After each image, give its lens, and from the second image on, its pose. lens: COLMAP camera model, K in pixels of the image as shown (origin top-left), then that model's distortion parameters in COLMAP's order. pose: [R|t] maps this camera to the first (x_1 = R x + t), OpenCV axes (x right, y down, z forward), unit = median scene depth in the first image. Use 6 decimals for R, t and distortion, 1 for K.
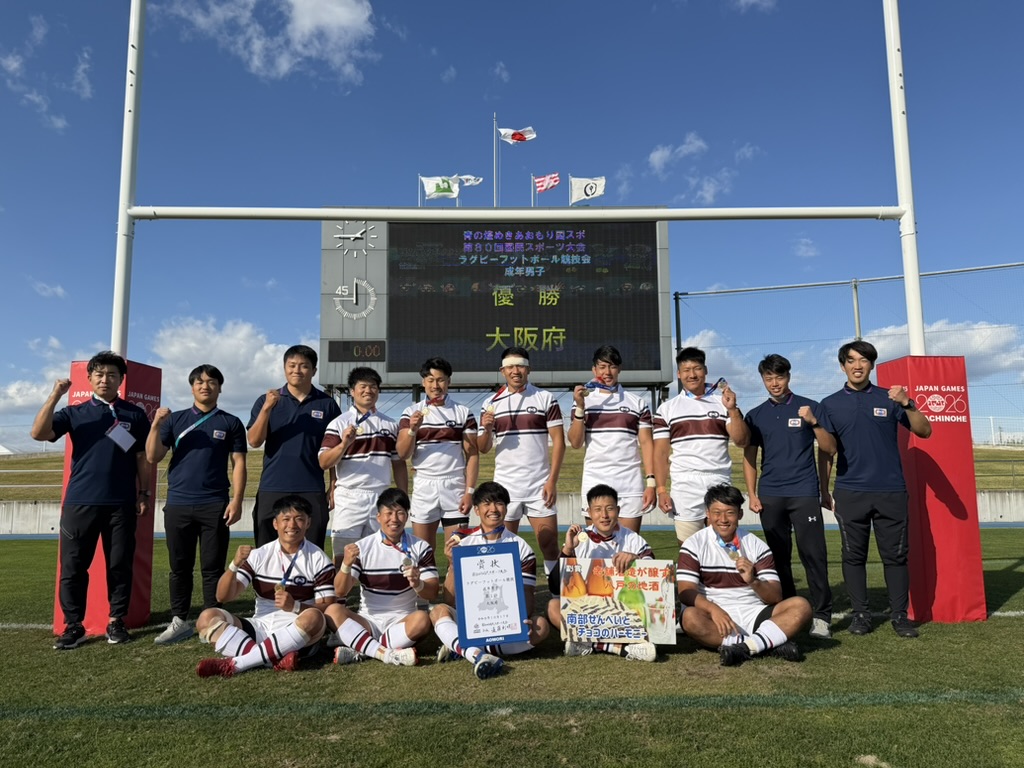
lens RADIAL K [[712.5, 0, 511.5], [0, 712.5, 383.8], [0, 0, 1]] dist [0.012469, 0.001230]
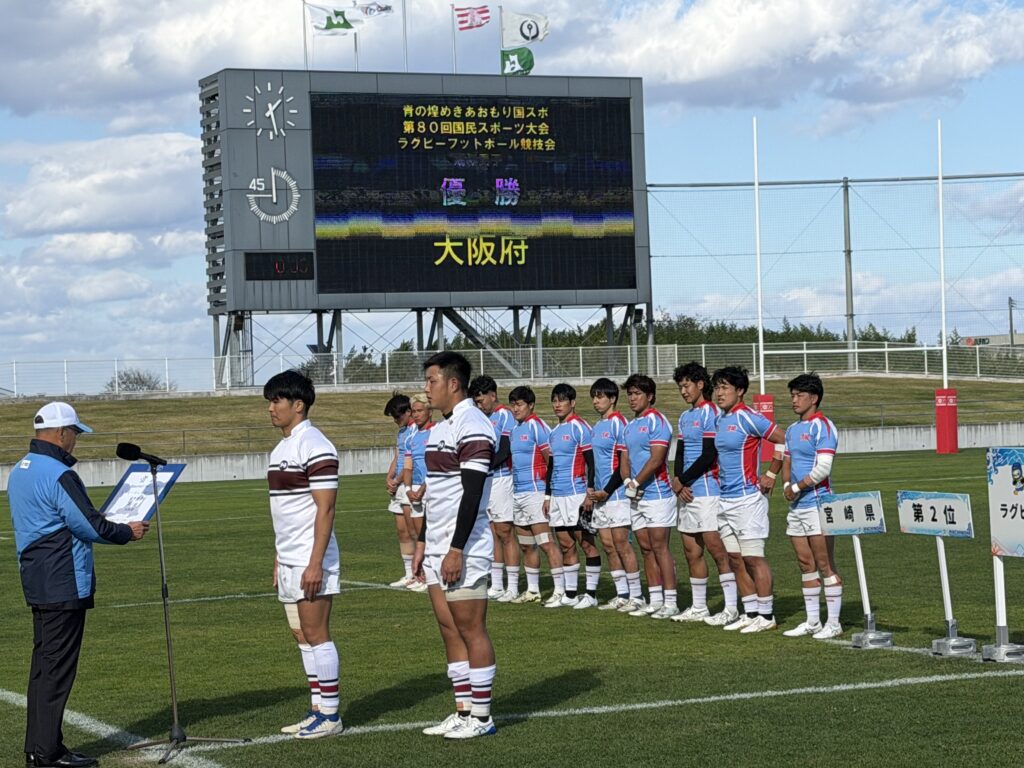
lens RADIAL K [[2576.3, 0, 512.0], [0, 2576.3, 384.0], [0, 0, 1]] dist [-0.112299, 0.000000]
pose [[0.922639, -0.018681, 0.385212, -1.038004], [-0.026660, 0.993347, 0.112028, -0.232582], [-0.384742, -0.113631, 0.916003, -1.615740]]
